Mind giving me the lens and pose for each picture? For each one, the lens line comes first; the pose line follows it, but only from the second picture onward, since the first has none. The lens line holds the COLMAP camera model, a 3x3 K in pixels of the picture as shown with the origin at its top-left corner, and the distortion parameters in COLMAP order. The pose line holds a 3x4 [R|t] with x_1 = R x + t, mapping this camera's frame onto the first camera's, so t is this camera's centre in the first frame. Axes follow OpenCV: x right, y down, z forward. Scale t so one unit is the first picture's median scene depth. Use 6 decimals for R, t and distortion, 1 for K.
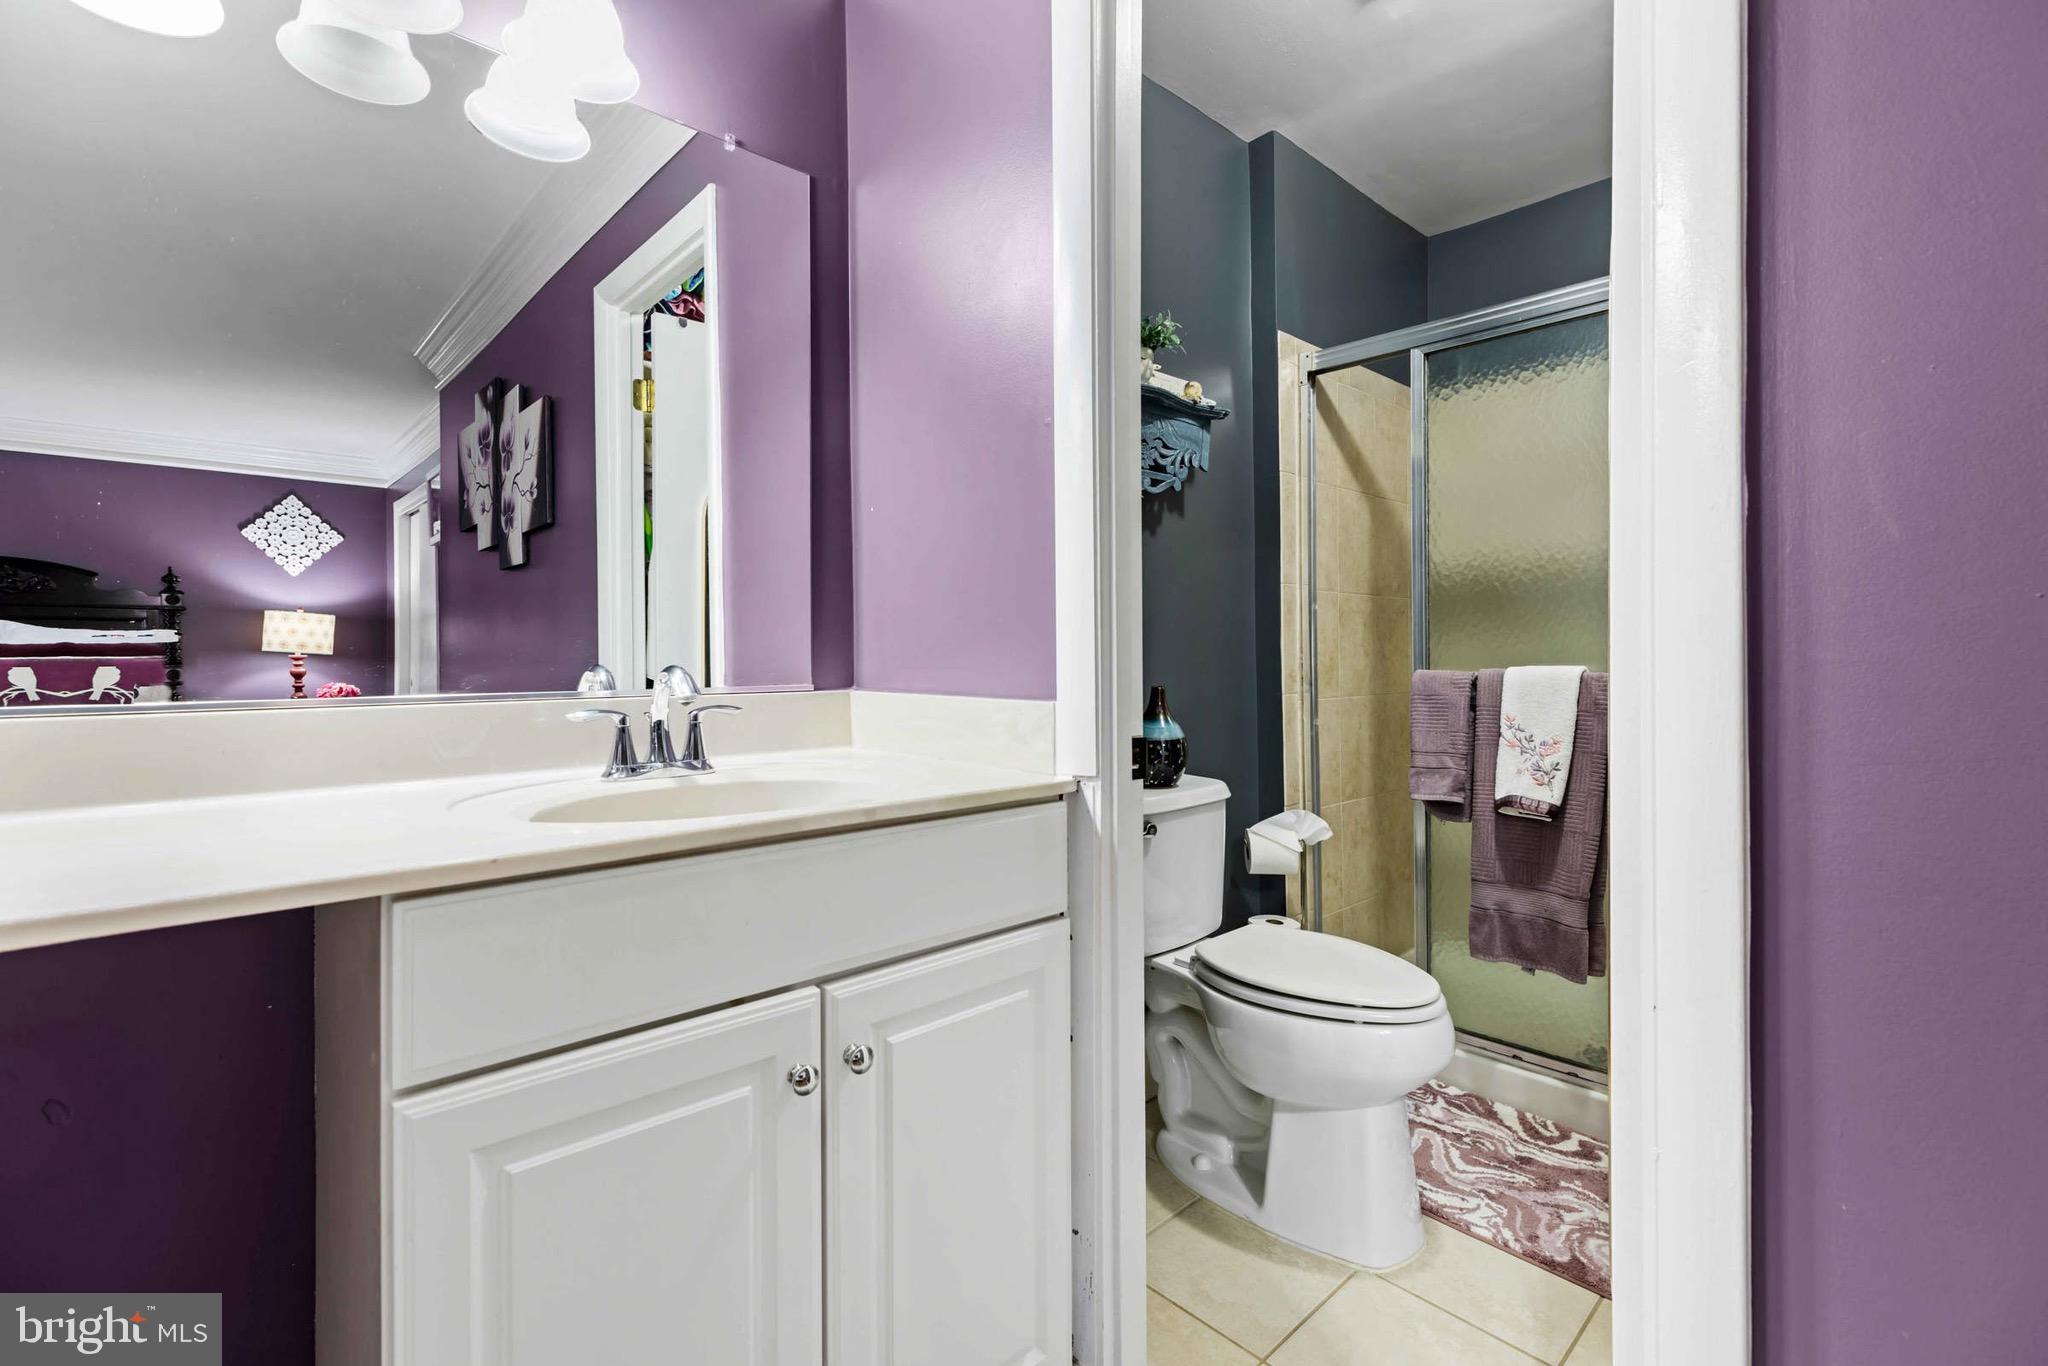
lens RADIAL K [[915.5, 0, 1004.4], [0, 915.5, 648.9], [0, 0, 1]] dist [0.000205, 0.000006]
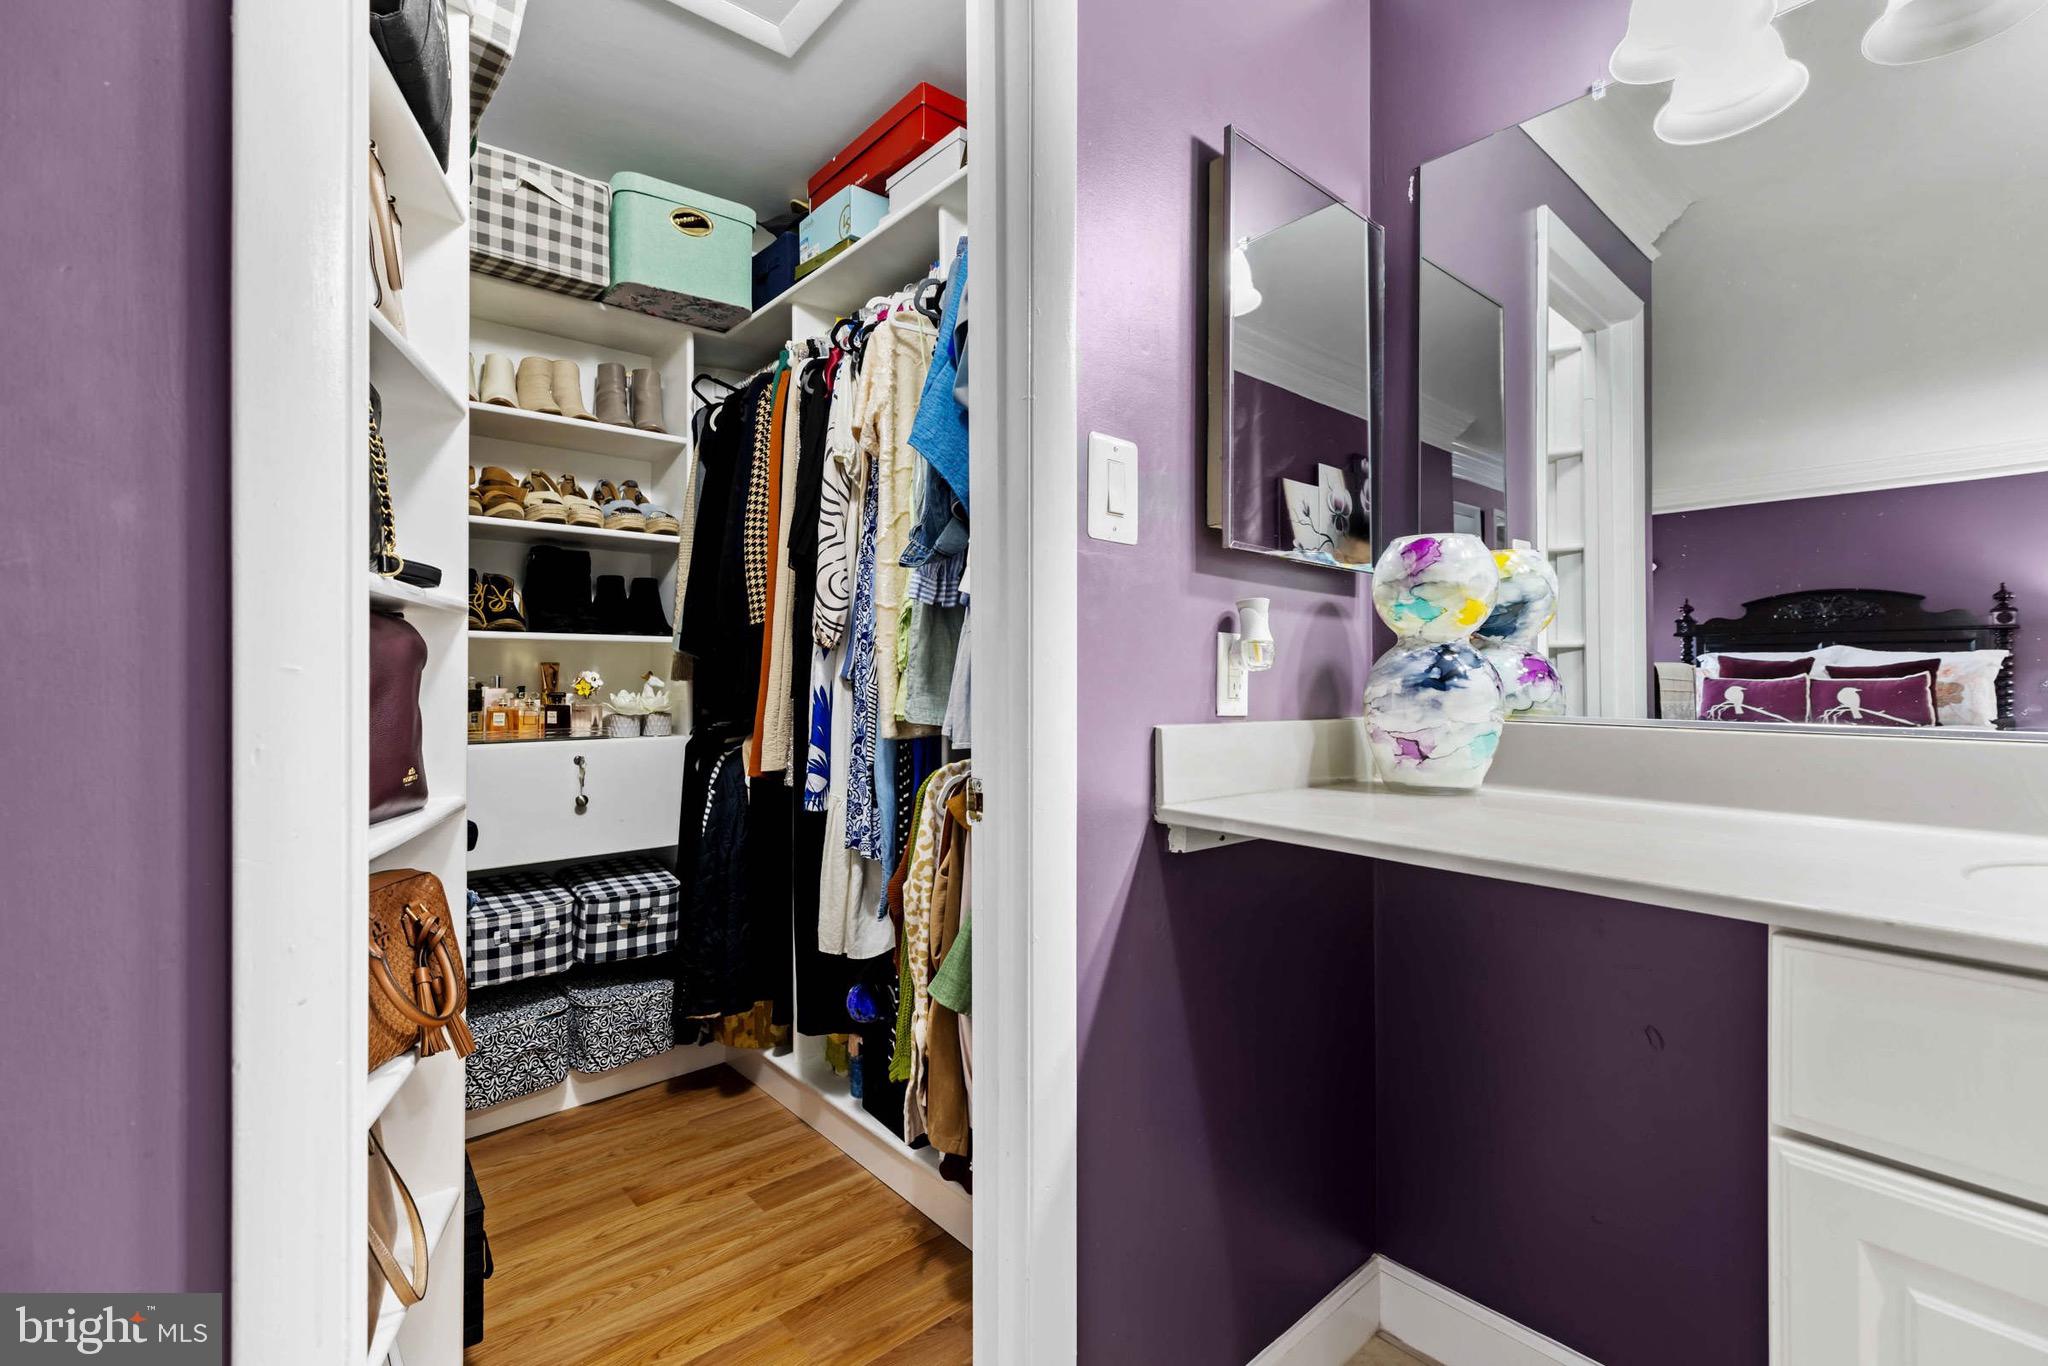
lens RADIAL K [[912.1, 0, 1023.4], [0, 912.1, 670.7], [0, 0, 1]] dist [0.000051, 0.000408]
pose [[-0.030704, -0.003102, -0.999524, 0.048192], [0.003559, 0.999989, -0.003213, -0.000576], [0.999522, -0.003656, -0.030693, 0.031965]]
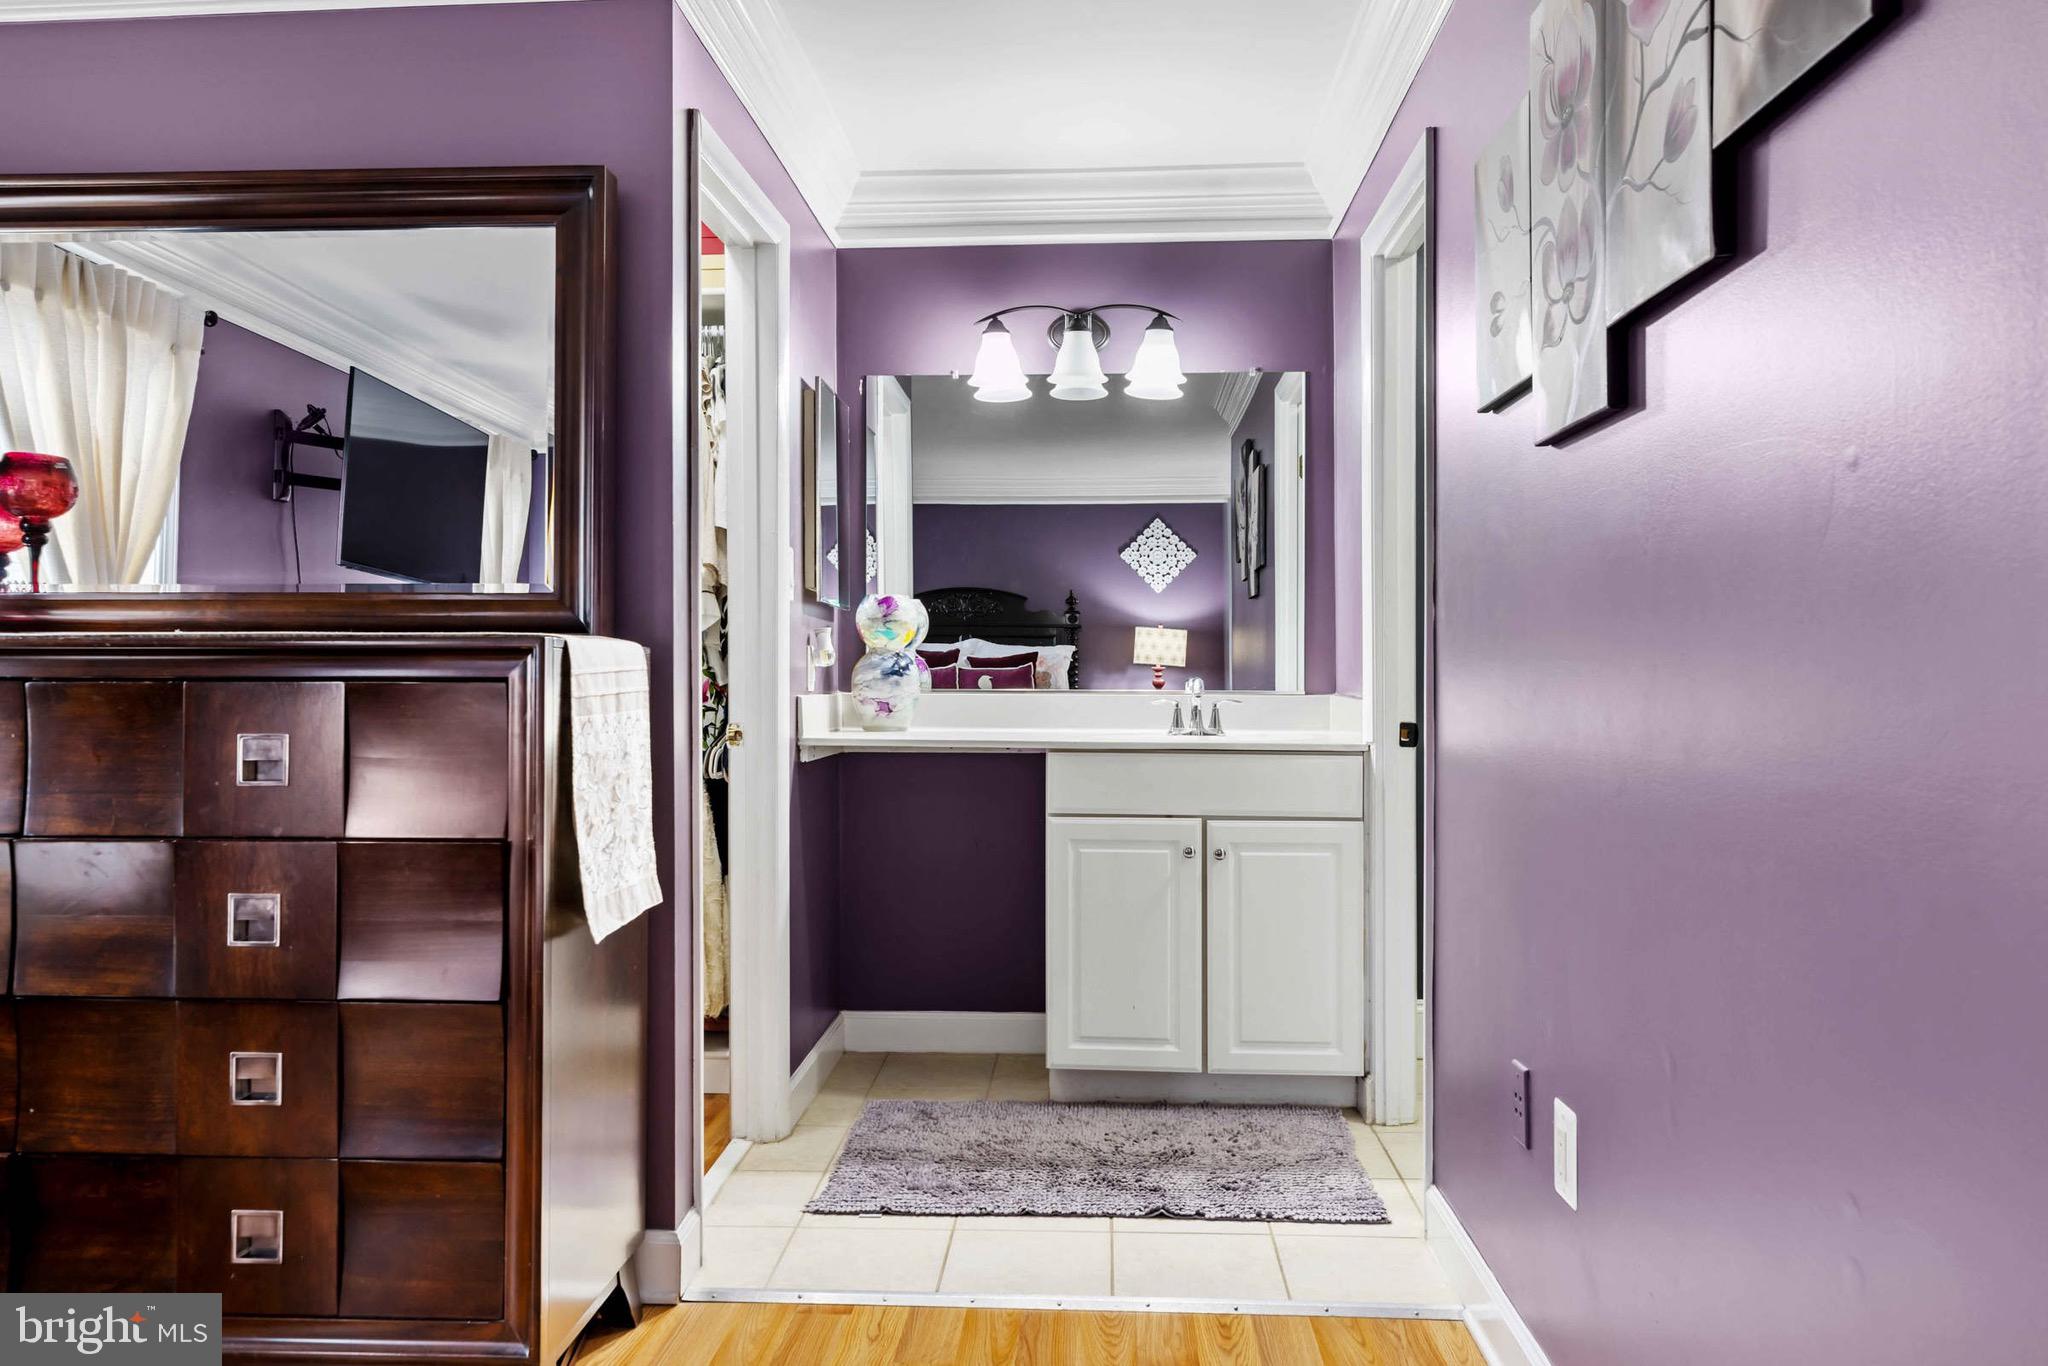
lens RADIAL K [[1460.5, 0, 1024.0], [0, 1460.5, 683.0], [0, 0, 1]] dist [0.000625, 0.000065]
pose [[0.695577, 0.014557, -0.718304, 0.395130], [-0.002035, 0.999831, 0.018291, -0.006338], [0.718448, -0.011261, 0.695489, -0.348058]]
